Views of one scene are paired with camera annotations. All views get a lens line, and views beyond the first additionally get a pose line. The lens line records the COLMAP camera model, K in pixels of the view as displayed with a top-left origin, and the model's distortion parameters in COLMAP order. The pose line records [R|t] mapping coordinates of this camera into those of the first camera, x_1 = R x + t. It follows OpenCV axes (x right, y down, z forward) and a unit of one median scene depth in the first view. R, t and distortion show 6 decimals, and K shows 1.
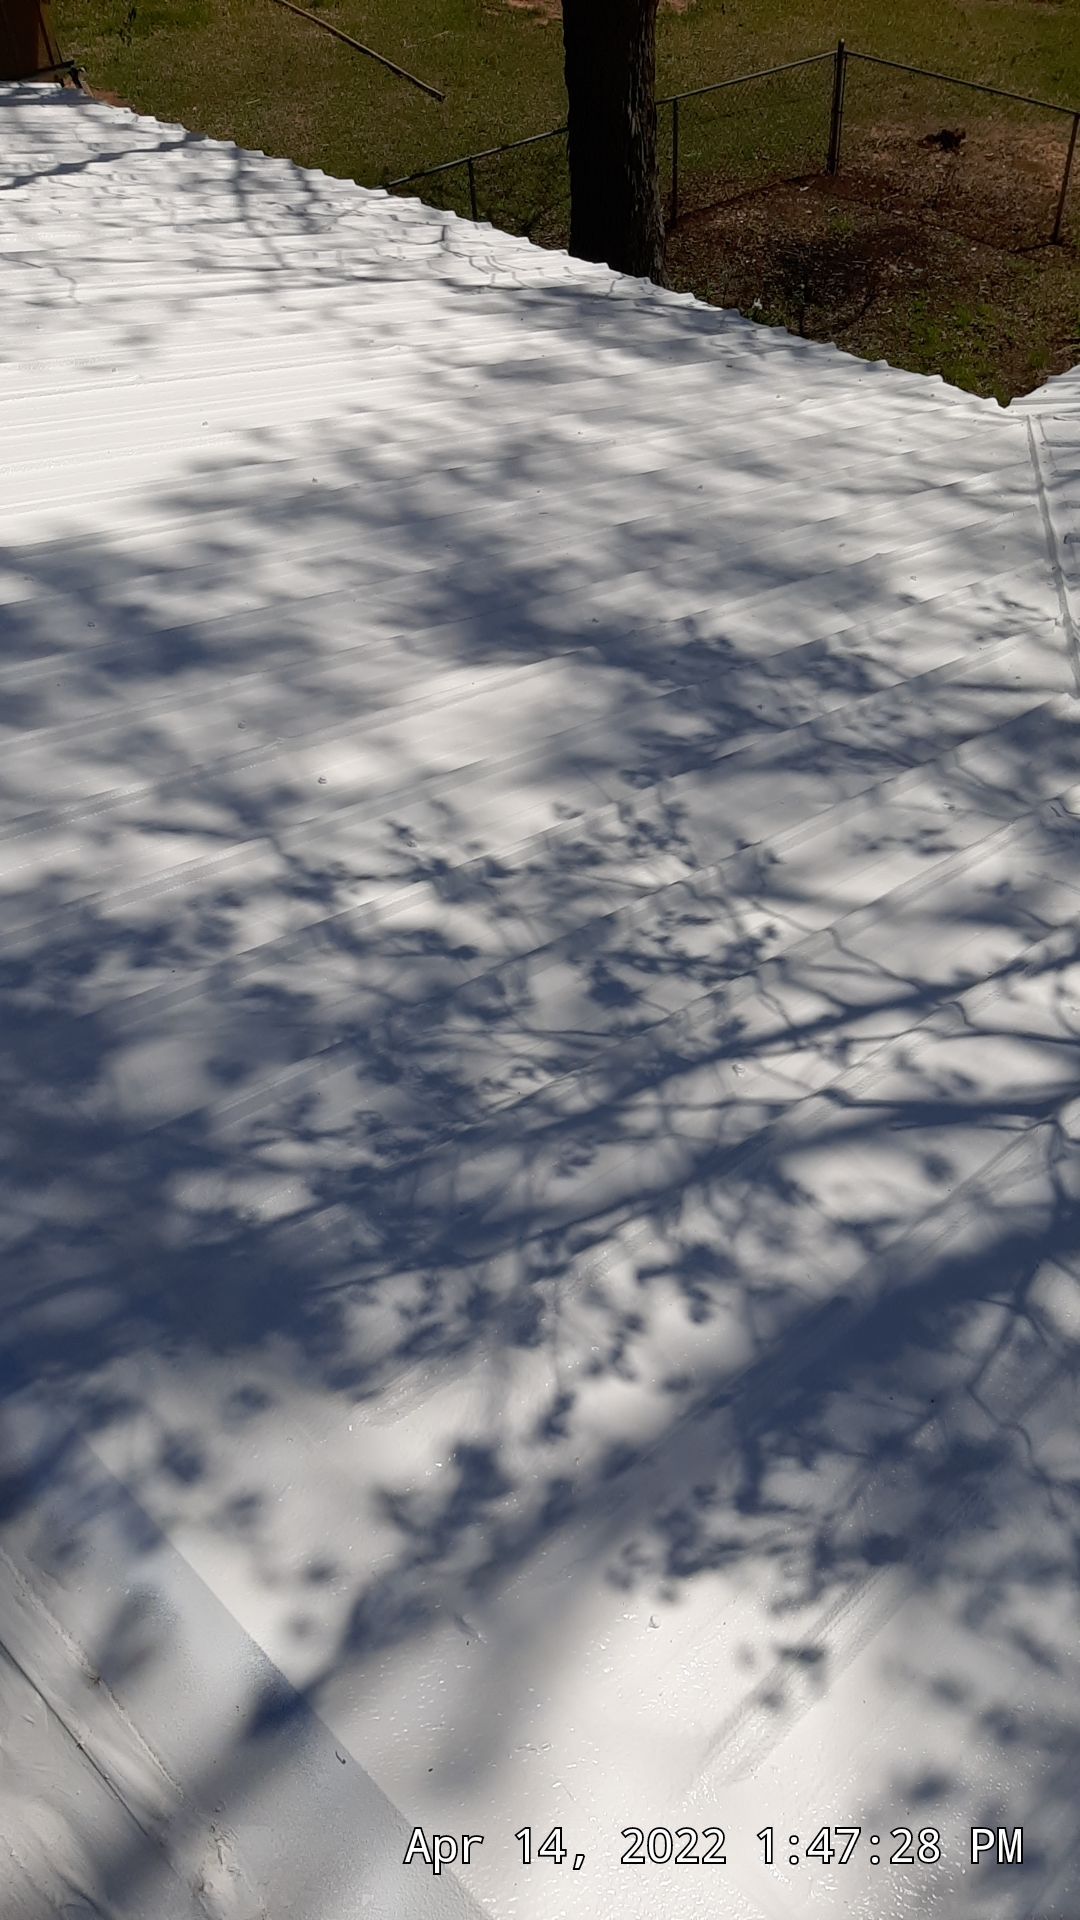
lens RADIAL K [[1461.5, 0, 532.3], [0, 1461.5, 983.6], [0, 0, 1]] dist [0.077335, -0.156493]
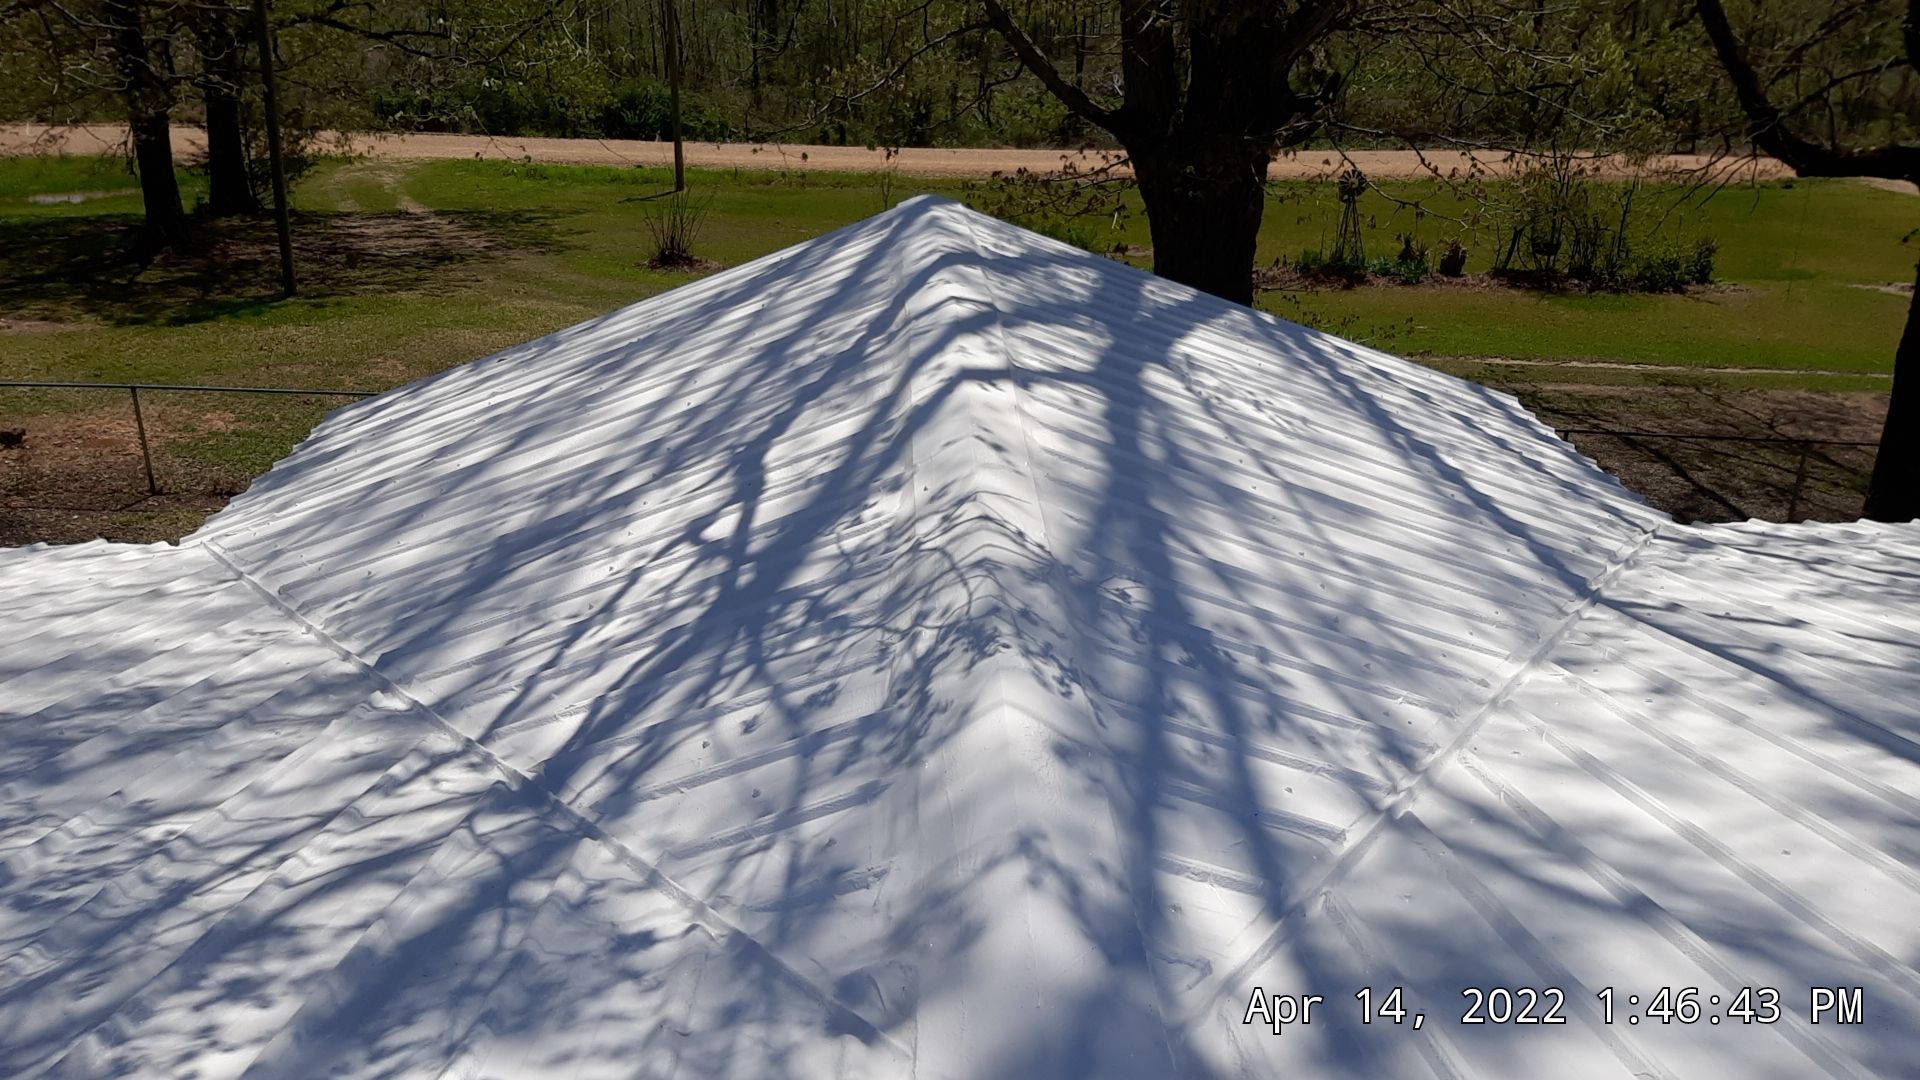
lens RADIAL K [[1461.5, 0, 960.0], [0, 1461.5, 540.0], [0, 0, 1]] dist [0.077335, -0.156493]
pose [[0.666360, -0.218851, 0.712789, -0.132817], [0.501826, 0.838678, -0.211635, 0.225392], [-0.551484, 0.498721, 0.668687, -0.122303]]
